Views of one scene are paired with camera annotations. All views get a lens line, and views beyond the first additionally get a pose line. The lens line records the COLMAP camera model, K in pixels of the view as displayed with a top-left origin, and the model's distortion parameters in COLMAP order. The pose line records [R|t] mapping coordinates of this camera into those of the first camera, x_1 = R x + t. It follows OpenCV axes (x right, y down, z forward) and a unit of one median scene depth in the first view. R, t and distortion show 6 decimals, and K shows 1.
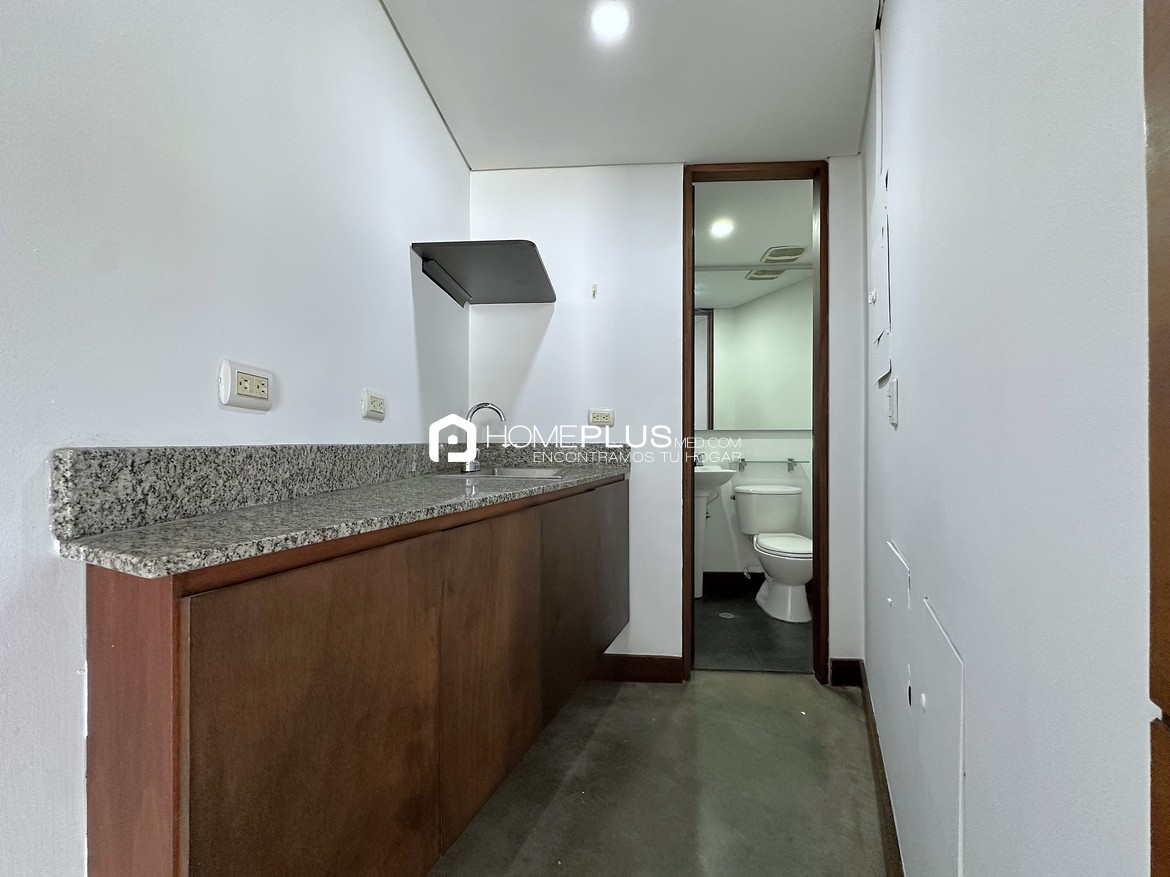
lens RADIAL K [[469.0, 0, 585.2], [0, 469.0, 437.8], [0, 0, 1]] dist [-0.002465, 0.000711]
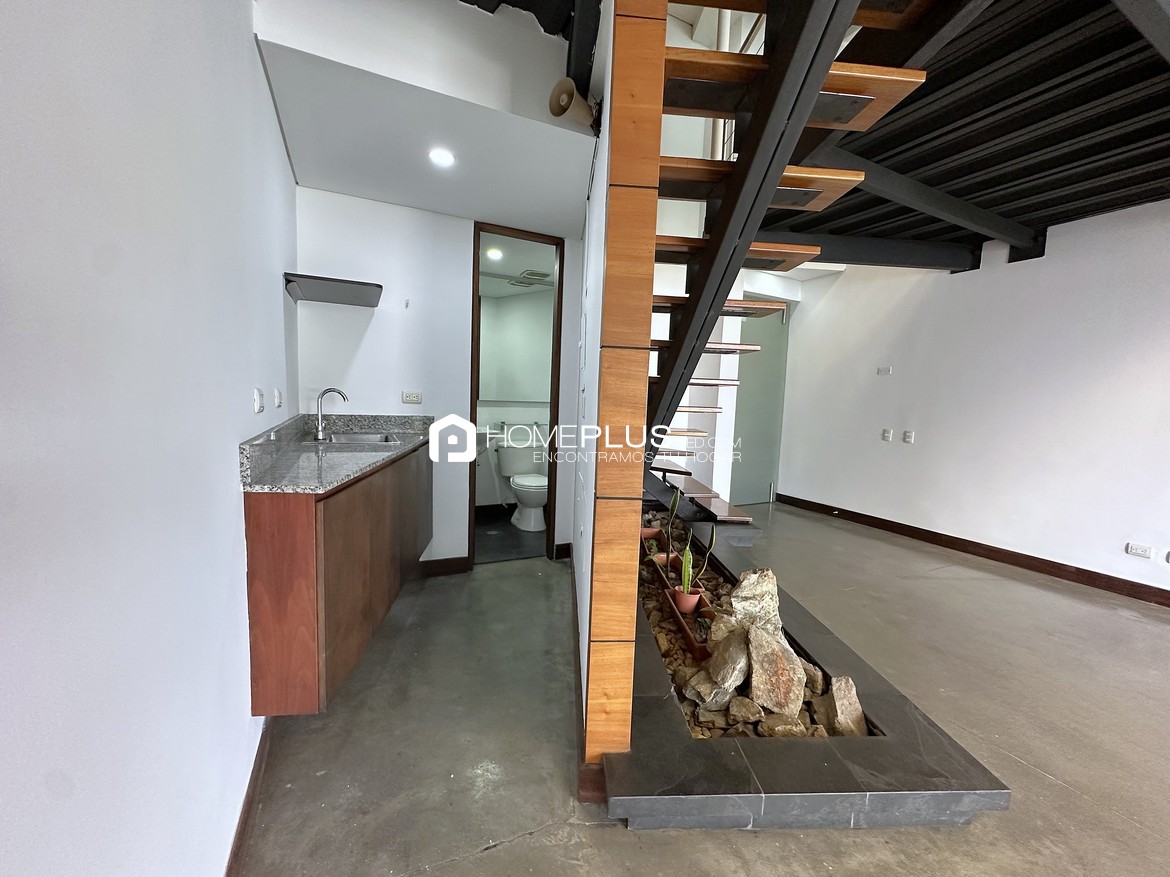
lens RADIAL K [[469.0, 0, 585.2], [0, 469.0, 437.8], [0, 0, 1]] dist [-0.002465, 0.000711]
pose [[0.866383, -0.013043, 0.499209, -0.178614], [-0.039226, 0.994793, 0.094069, -0.061553], [-0.497836, -0.101082, 0.861360, -0.380056]]
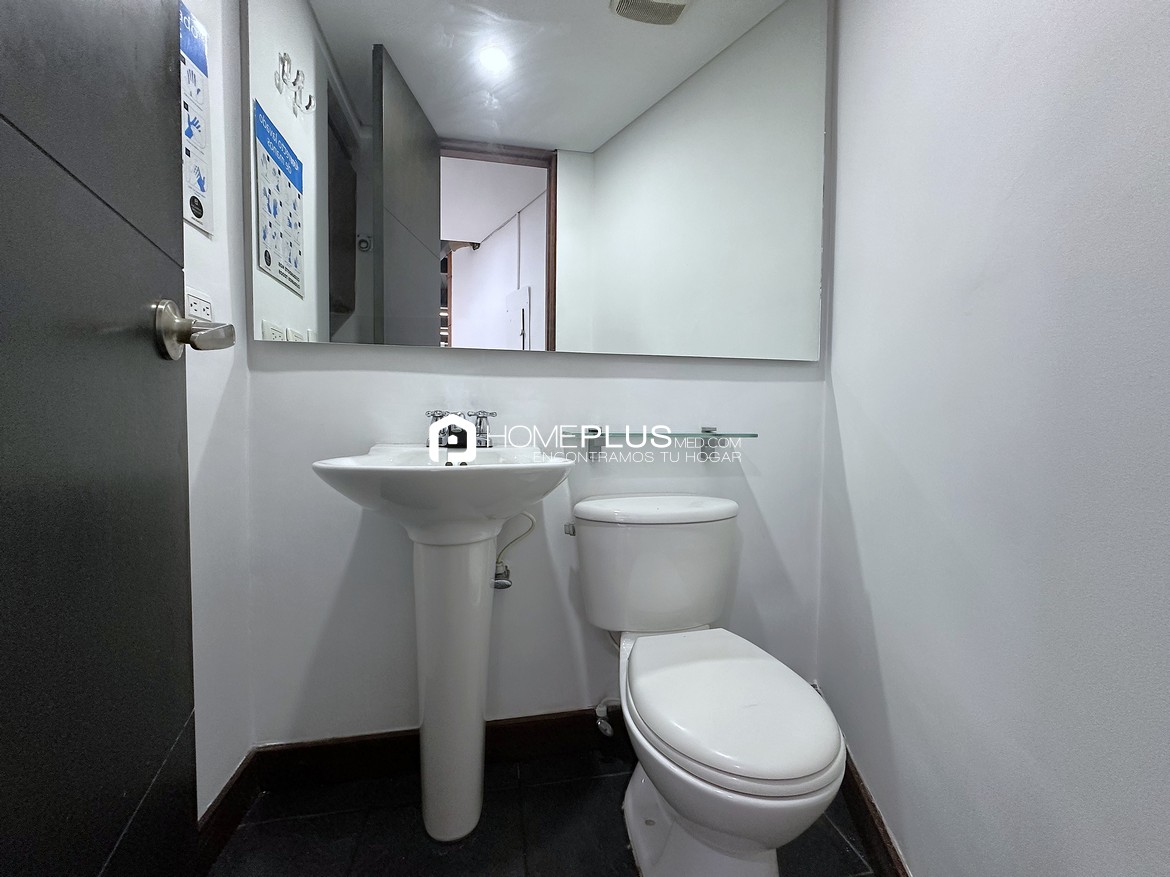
lens RADIAL K [[469.0, 0, 585.2], [0, 469.0, 437.8], [0, 0, 1]] dist [-0.002465, 0.000711]
pose [[0.964292, -0.001428, 0.264839, 0.285586], [-0.013183, 0.998487, 0.053384, 0.041775], [-0.264515, -0.054969, 0.962814, 0.804533]]
